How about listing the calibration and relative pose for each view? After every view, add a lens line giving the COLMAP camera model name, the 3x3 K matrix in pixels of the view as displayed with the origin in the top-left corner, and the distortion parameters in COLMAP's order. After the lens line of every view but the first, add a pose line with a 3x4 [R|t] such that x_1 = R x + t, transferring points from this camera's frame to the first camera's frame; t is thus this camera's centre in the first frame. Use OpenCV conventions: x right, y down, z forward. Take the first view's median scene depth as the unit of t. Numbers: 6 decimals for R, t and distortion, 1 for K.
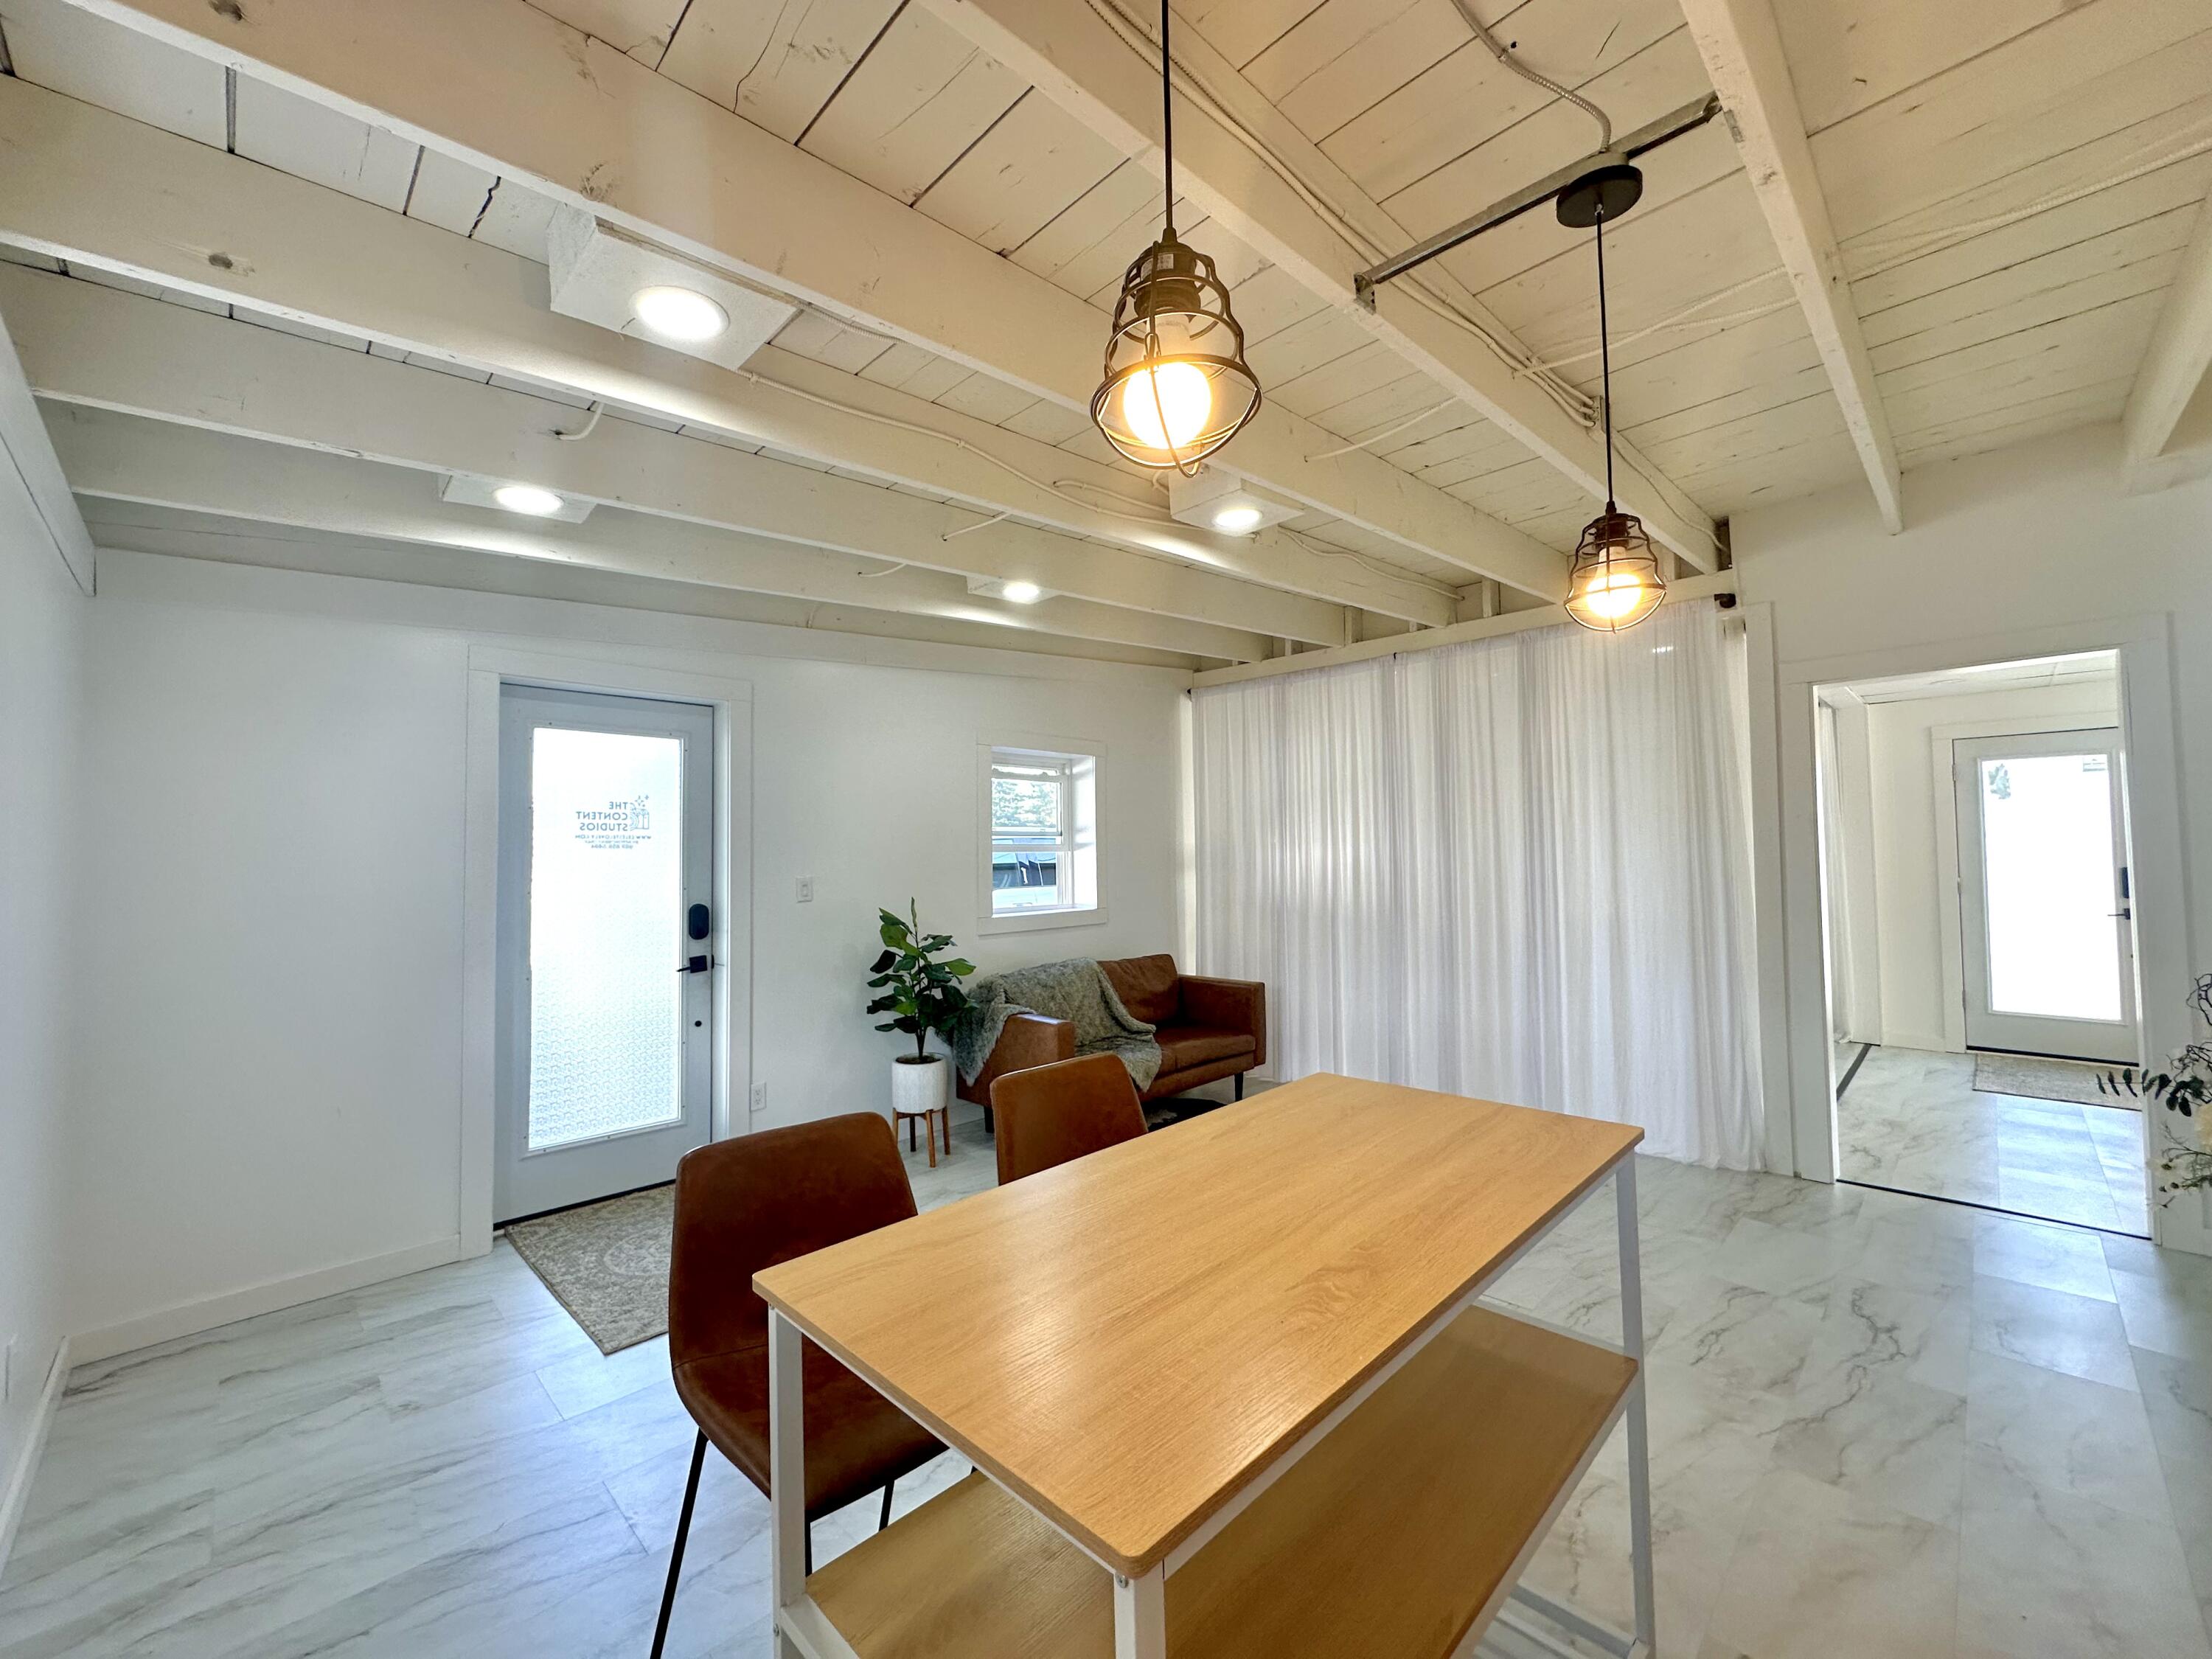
lens RADIAL K [[884.2, 0, 1115.4], [0, 884.2, 823.0], [0, 0, 1]] dist [-0.003451, 0.001056]
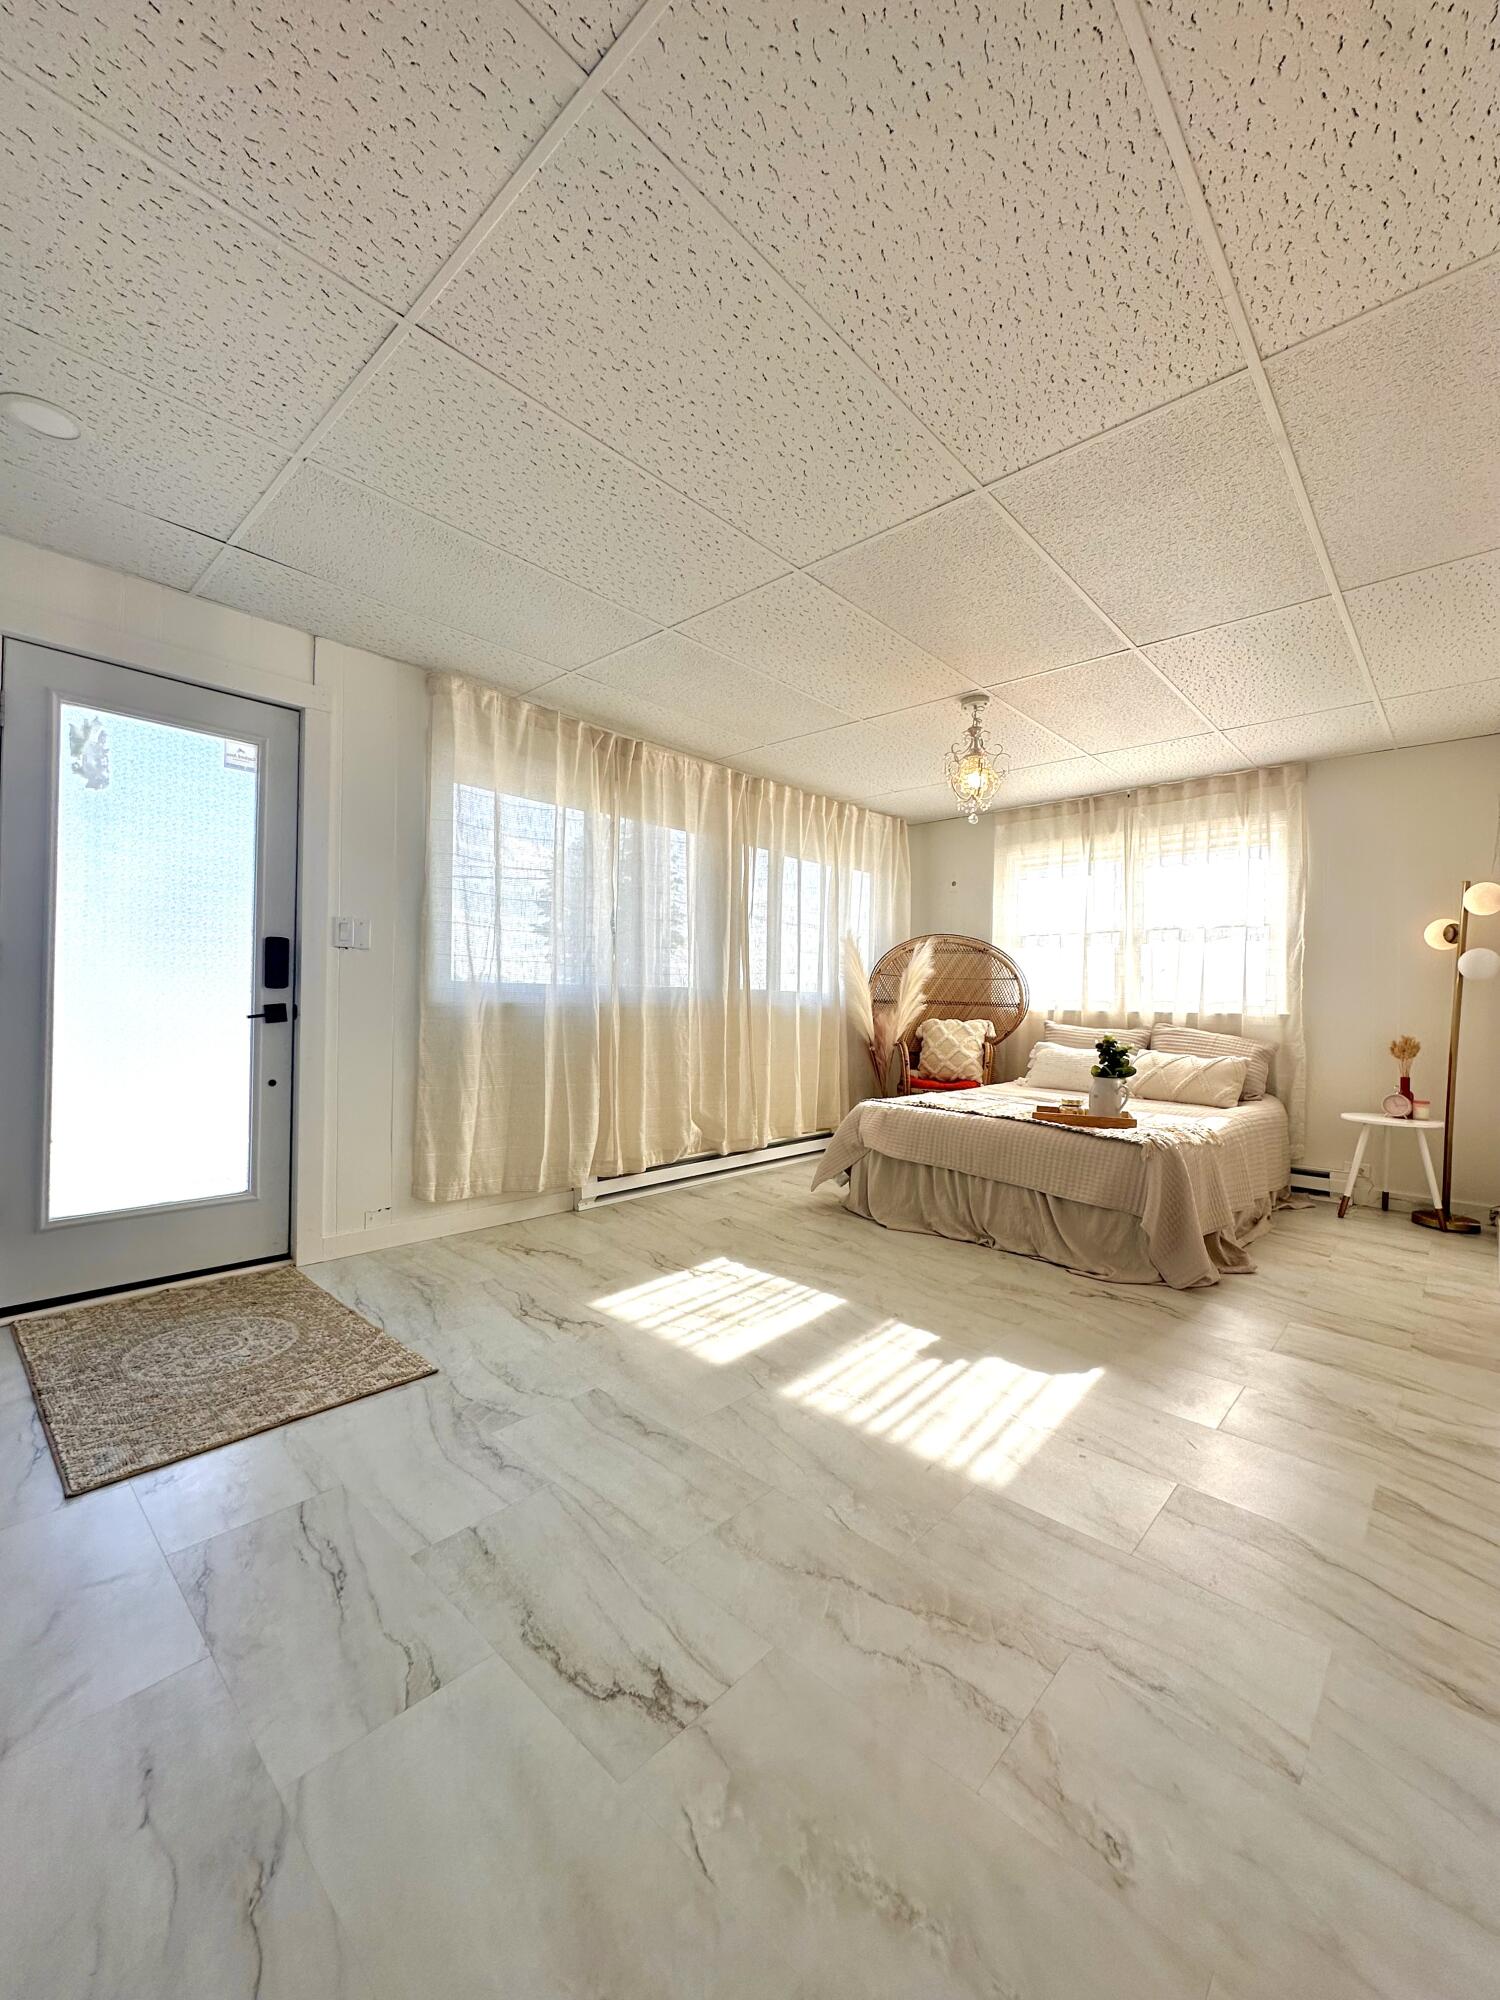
lens RADIAL K [[799.4, 0, 753.9], [0, 799.4, 995.7], [0, 0, 1]] dist [-0.003451, 0.001056]
pose [[-0.046026, 0.017127, 0.998793, 1.168971], [-0.057866, 0.998128, -0.019782, 0.165444], [-0.997263, -0.058707, -0.044949, 1.383795]]
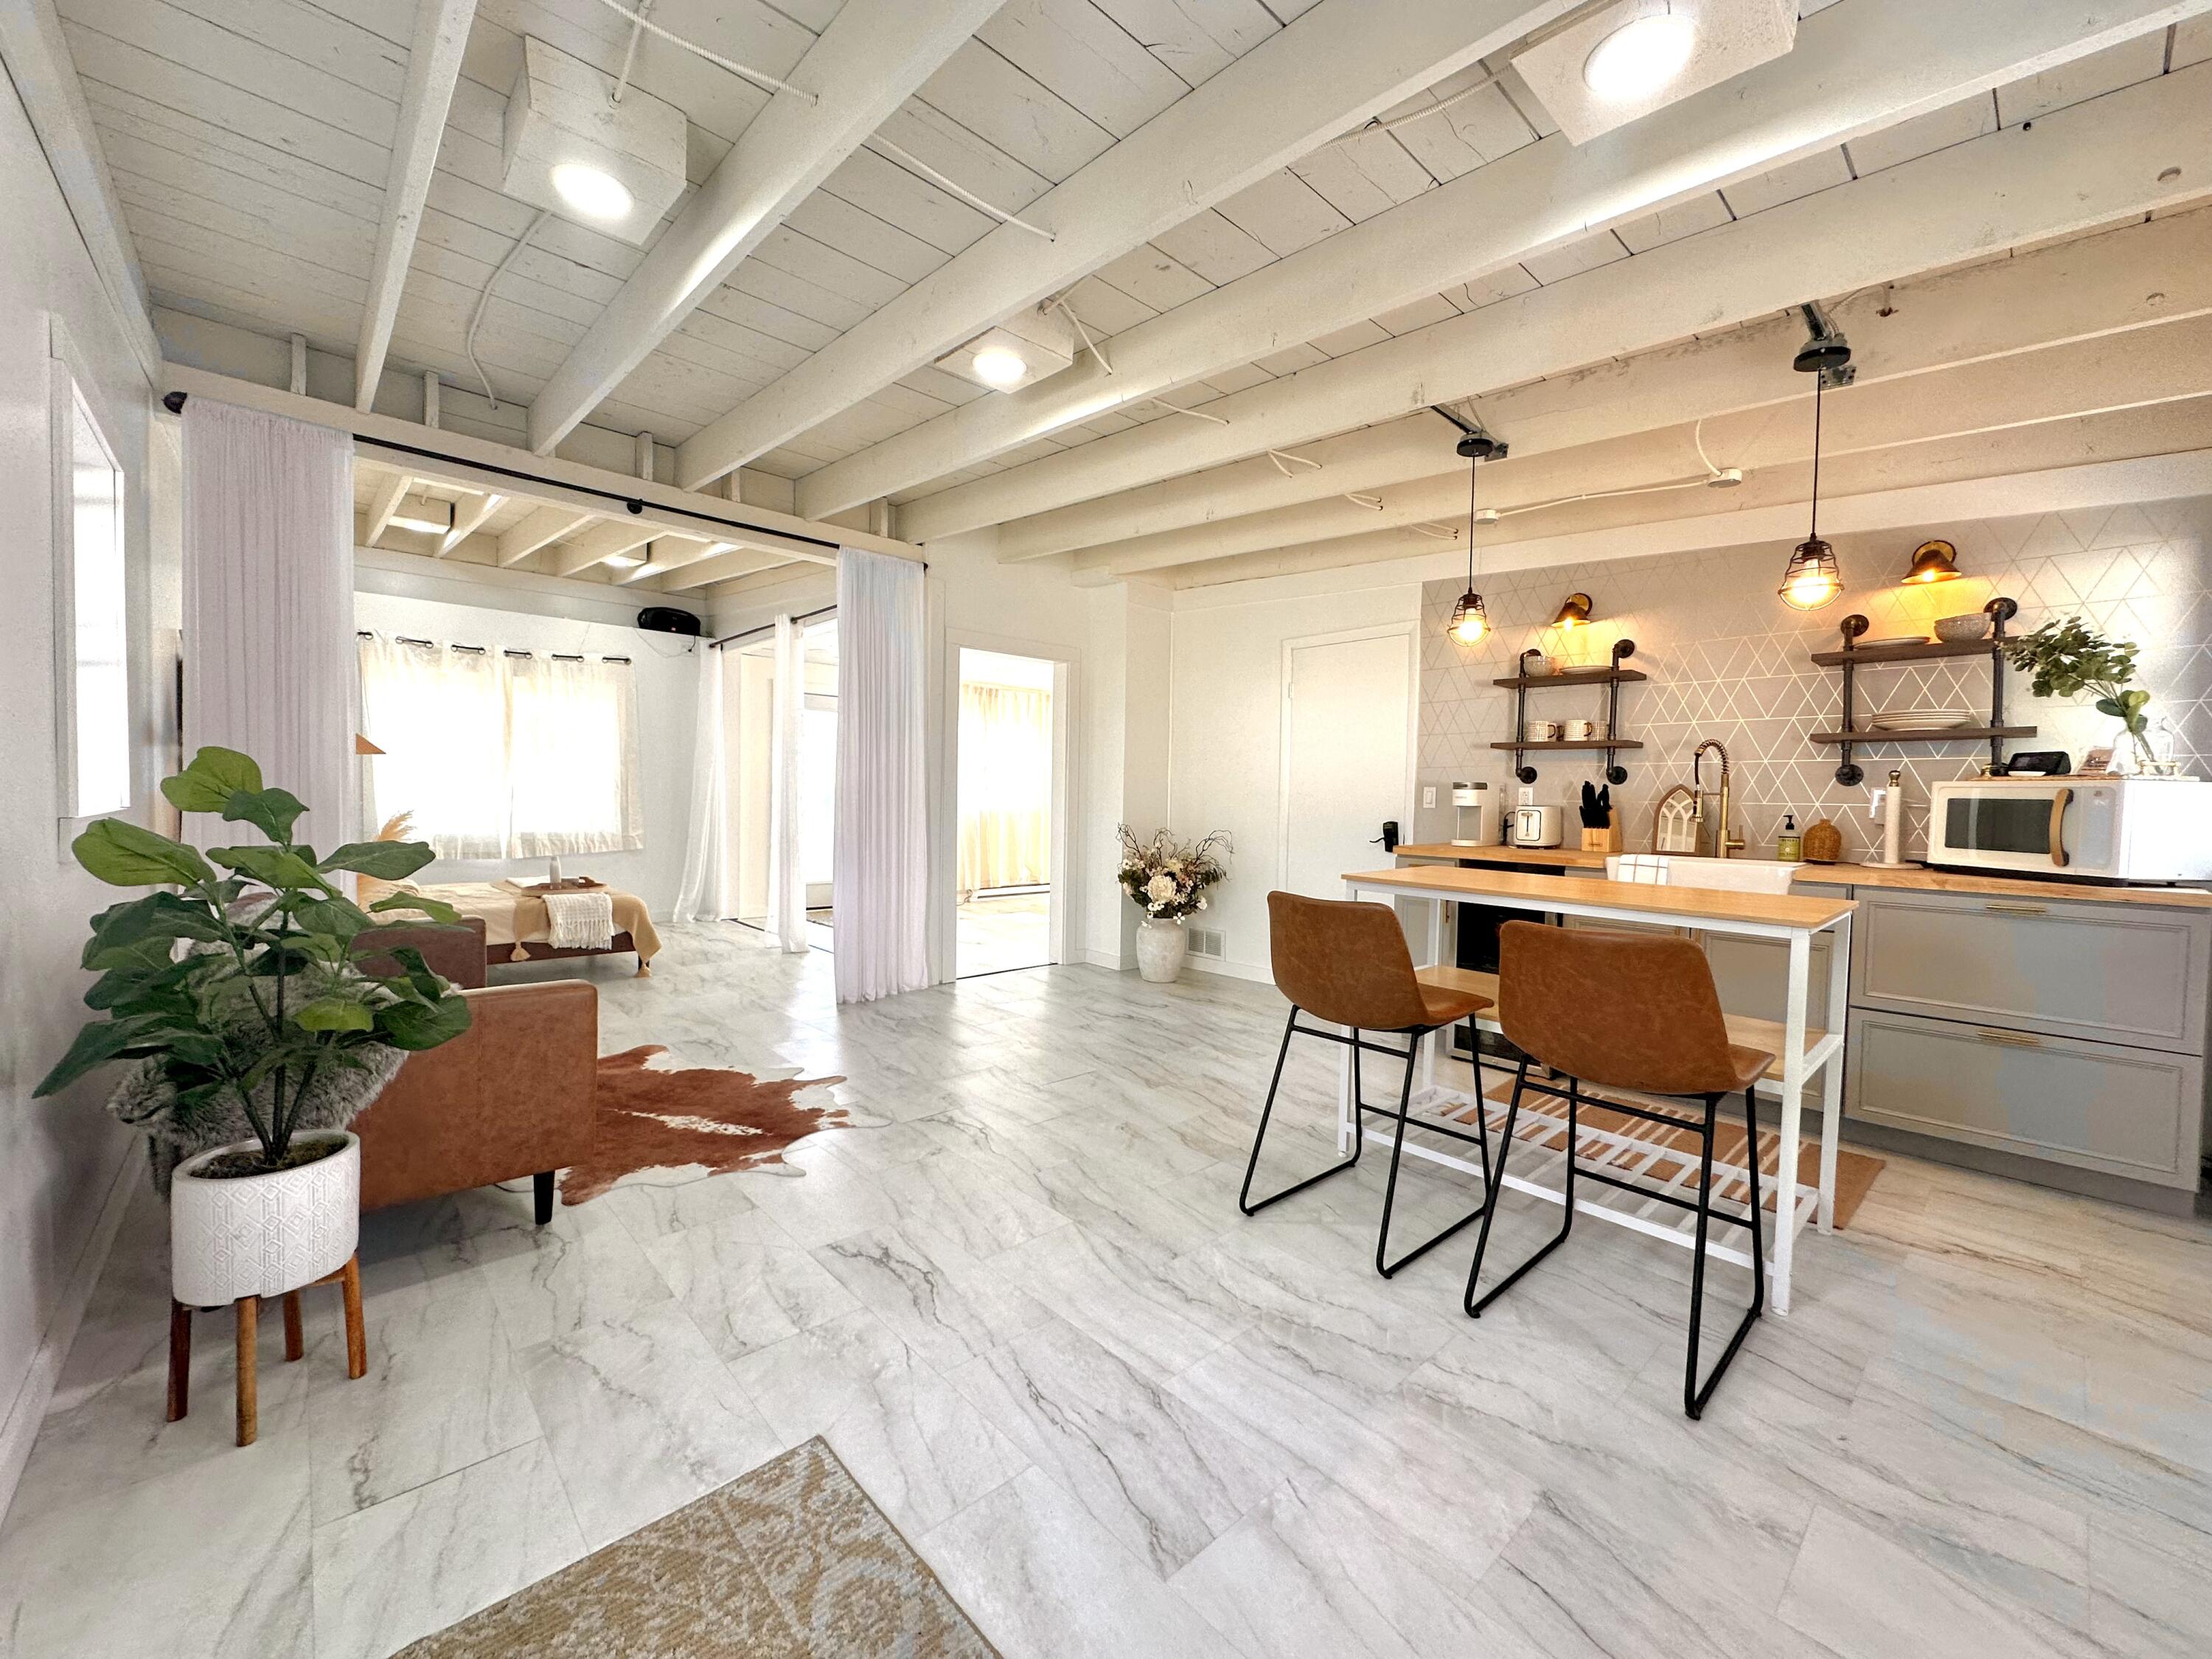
lens RADIAL K [[884.2, 0, 1107.5], [0, 884.2, 823.7], [0, 0, 1]] dist [-0.003451, 0.001056]
pose [[0.036080, -0.012671, 0.999269, -0.909485], [-0.057027, 0.998264, 0.014717, 0.134252], [-0.997720, -0.057516, 0.035295, 0.938463]]
